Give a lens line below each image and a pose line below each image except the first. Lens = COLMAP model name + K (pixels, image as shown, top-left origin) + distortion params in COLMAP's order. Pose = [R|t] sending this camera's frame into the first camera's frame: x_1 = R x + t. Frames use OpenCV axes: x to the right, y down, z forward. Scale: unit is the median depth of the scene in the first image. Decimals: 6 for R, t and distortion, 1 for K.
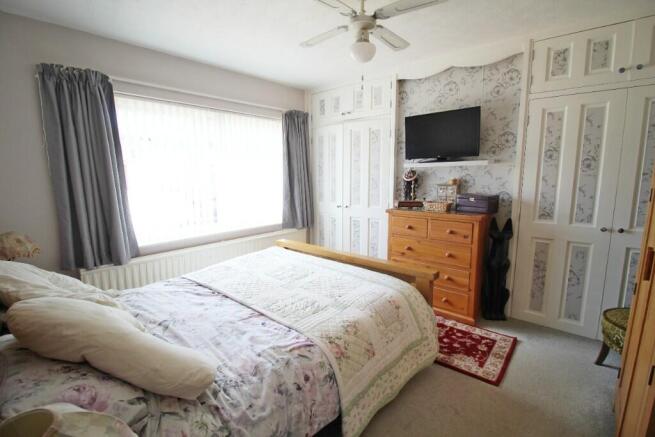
lens RADIAL K [[305.0, 0, 327.9], [0, 305.0, 218.8], [0, 0, 1]] dist [-0.005348, -0.009281]
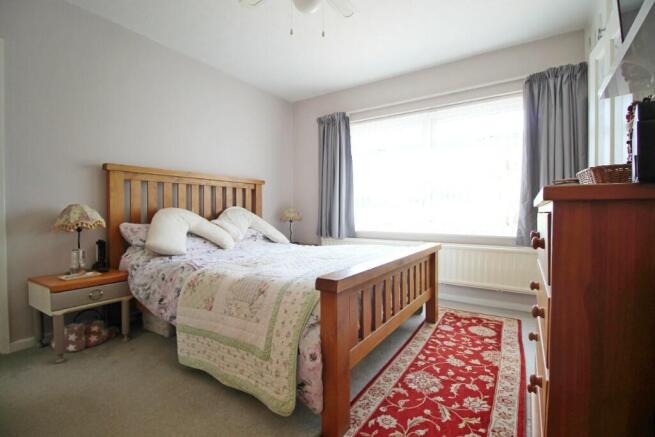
lens RADIAL K [[305.0, 0, 327.2], [0, 305.0, 219.3], [0, 0, 1]] dist [-0.005348, -0.009281]
pose [[0.124936, 0.026489, -0.991811, 0.768055], [-0.153648, 0.988101, 0.007035, 0.055217], [0.980195, 0.151511, 0.127519, 0.778534]]
